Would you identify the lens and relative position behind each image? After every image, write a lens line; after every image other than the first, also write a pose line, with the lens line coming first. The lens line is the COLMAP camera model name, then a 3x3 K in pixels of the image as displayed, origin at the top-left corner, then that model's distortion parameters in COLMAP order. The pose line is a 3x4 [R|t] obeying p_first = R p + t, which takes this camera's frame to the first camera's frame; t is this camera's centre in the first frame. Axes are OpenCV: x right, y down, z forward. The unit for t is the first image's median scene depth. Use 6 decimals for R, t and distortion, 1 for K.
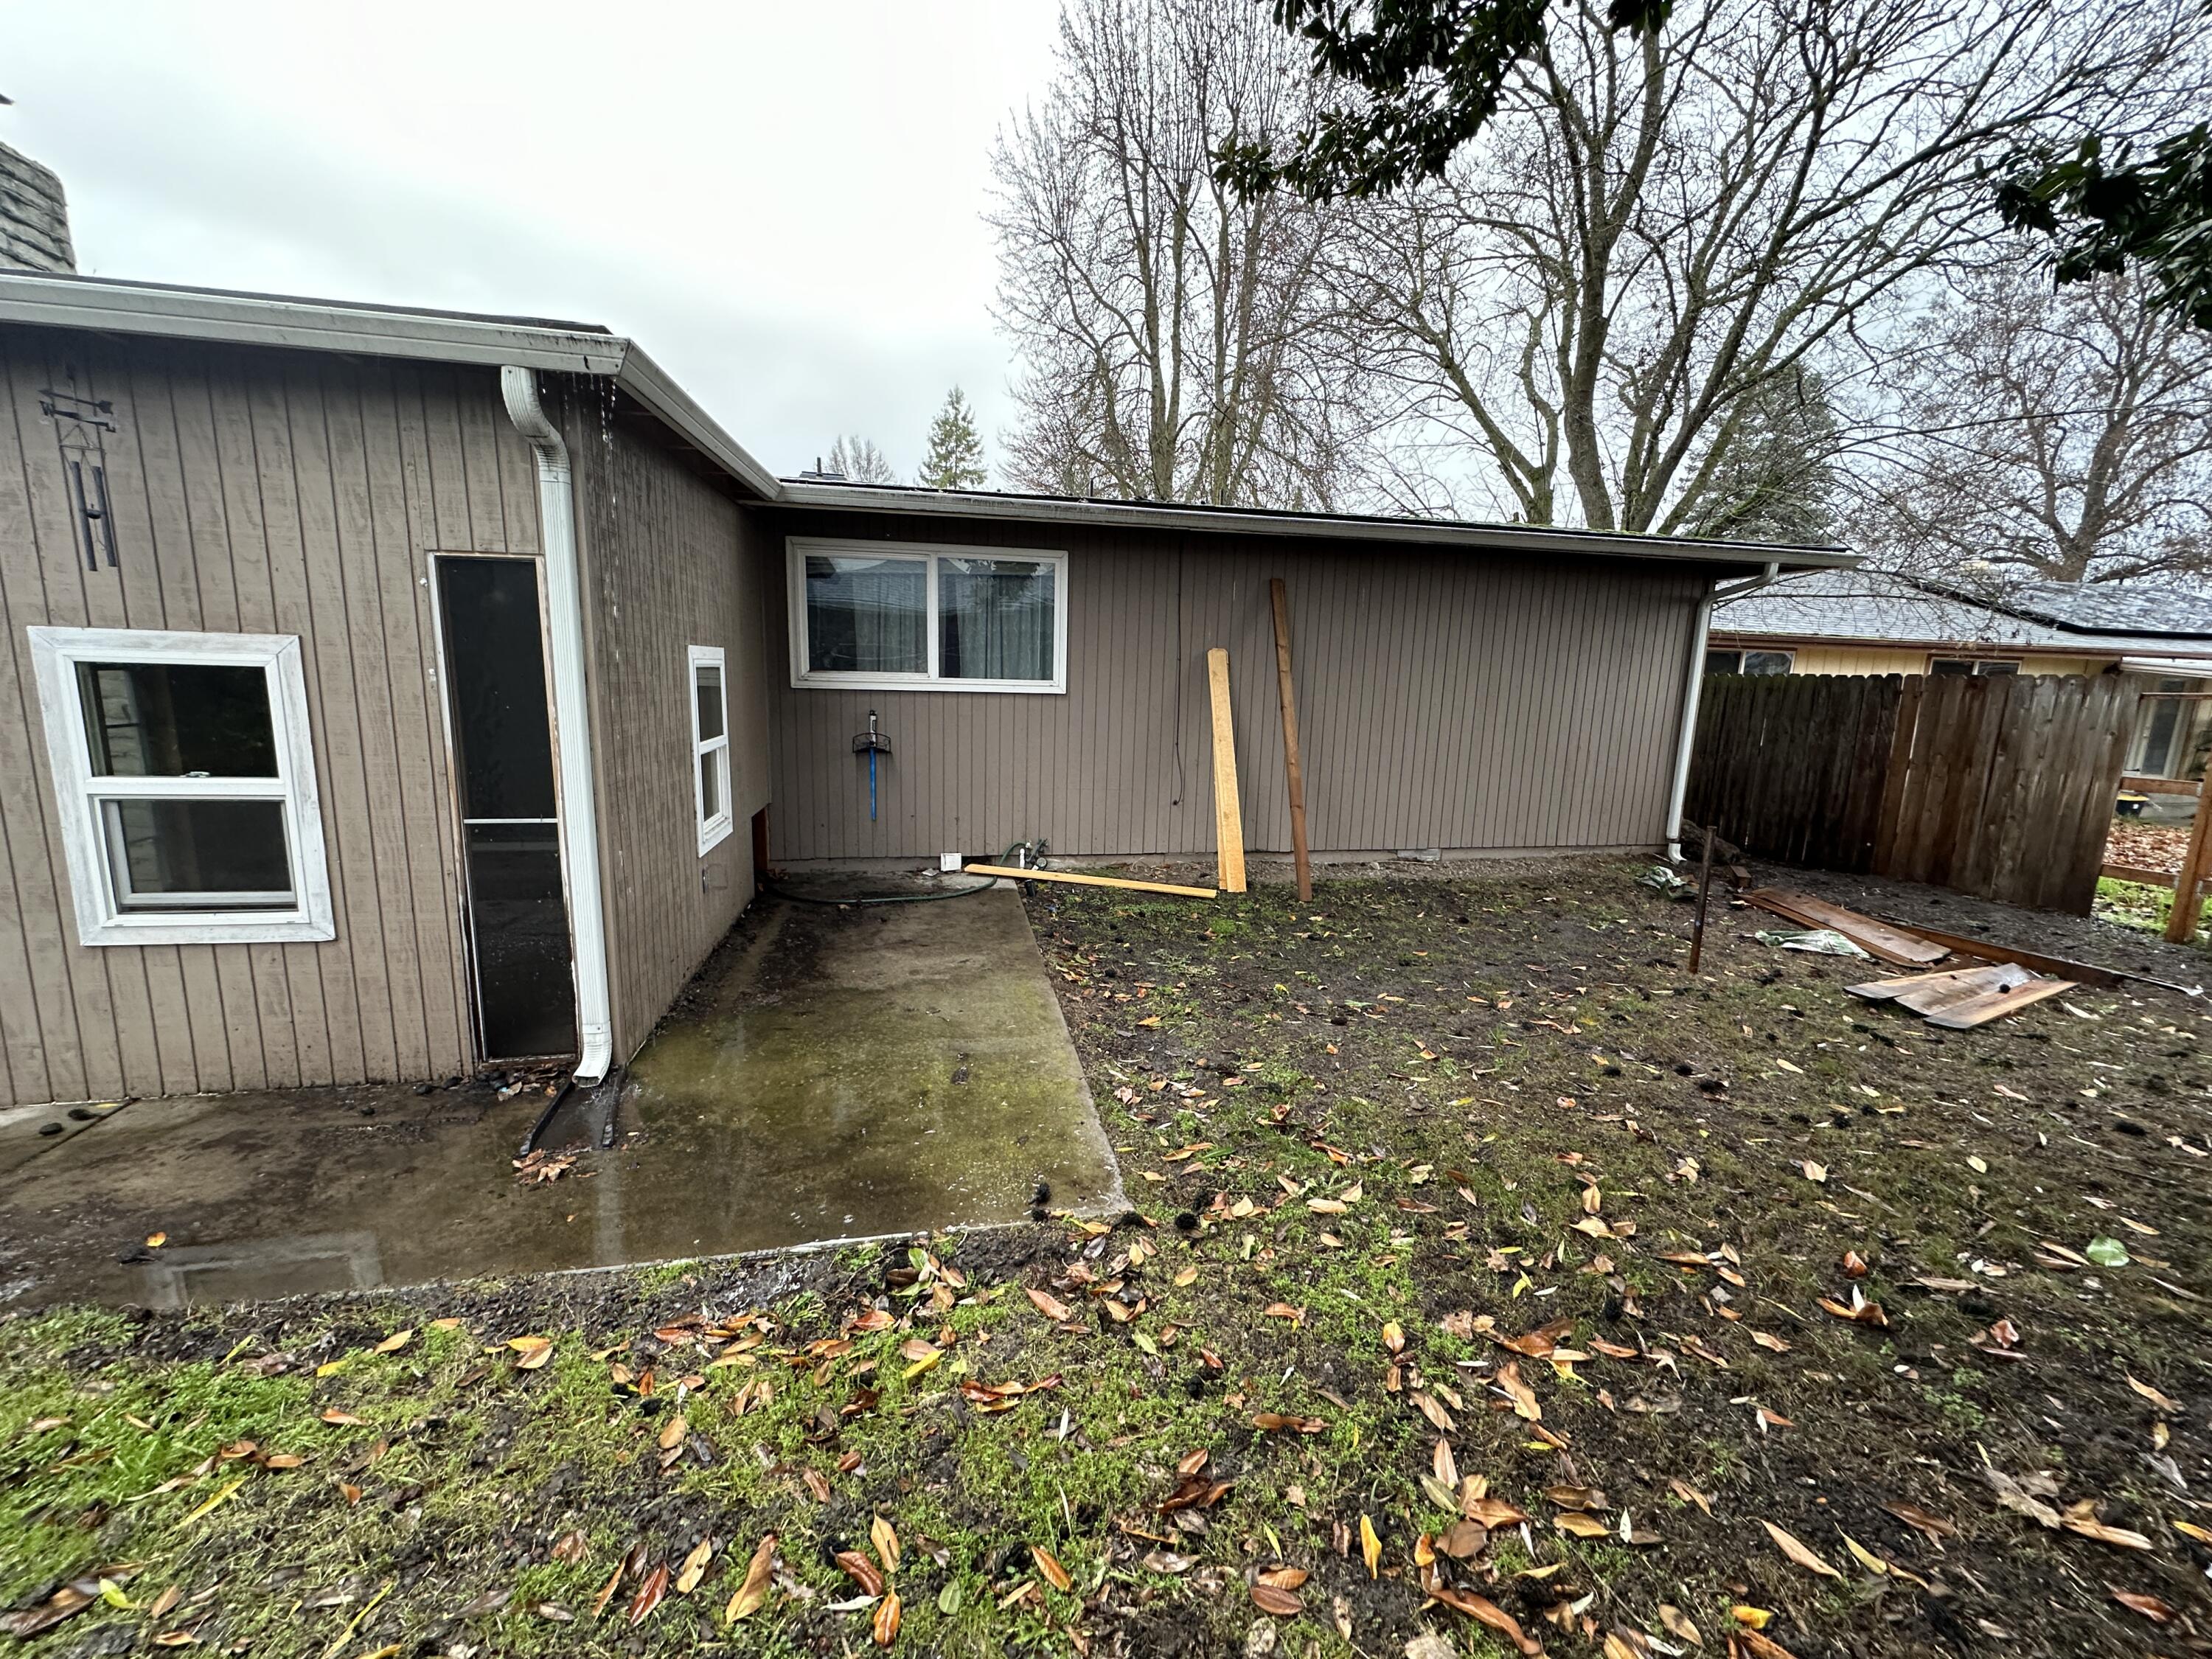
lens RADIAL K [[878.8, 0, 1107.4], [0, 878.8, 829.2], [0, 0, 1]] dist [-0.000898, -0.000122]
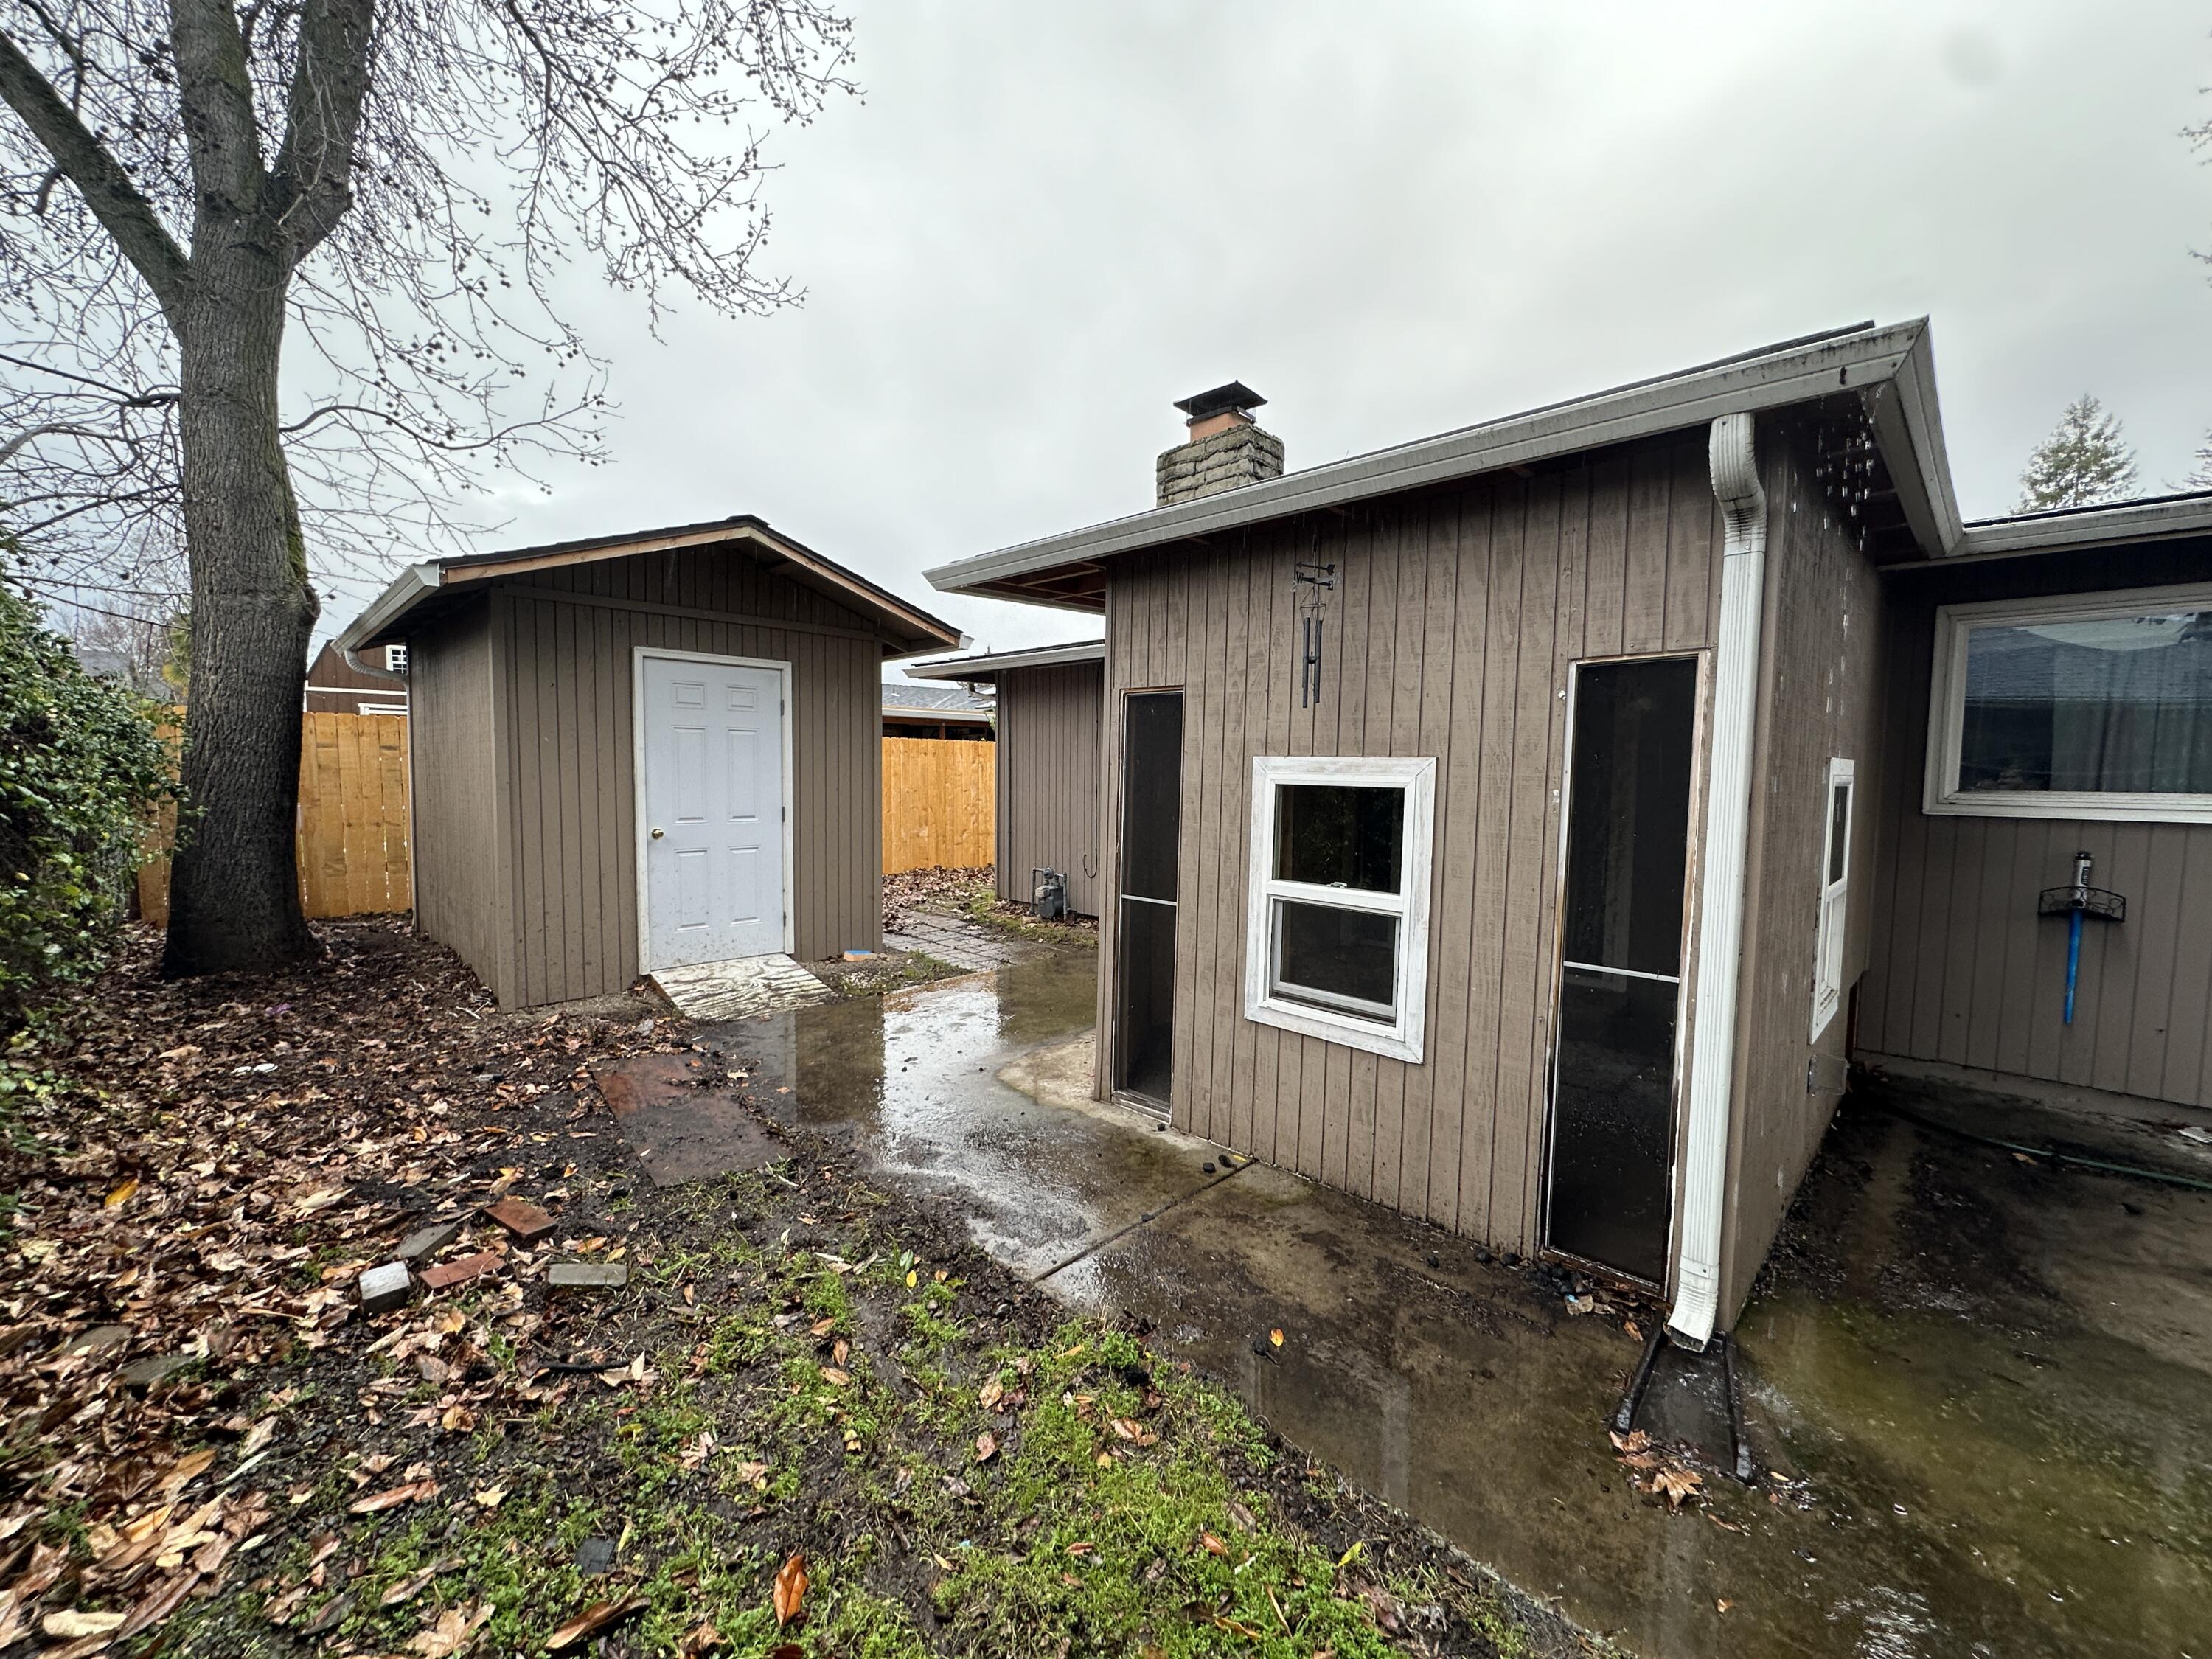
lens RADIAL K [[878.8, 0, 1103.0], [0, 878.8, 829.5], [0, 0, 1]] dist [-0.000898, -0.000122]
pose [[0.558236, 0.035750, -0.828911, -0.287447], [-0.145603, 0.987788, -0.055455, -0.026138], [0.816806, 0.151649, 0.556624, 0.133563]]
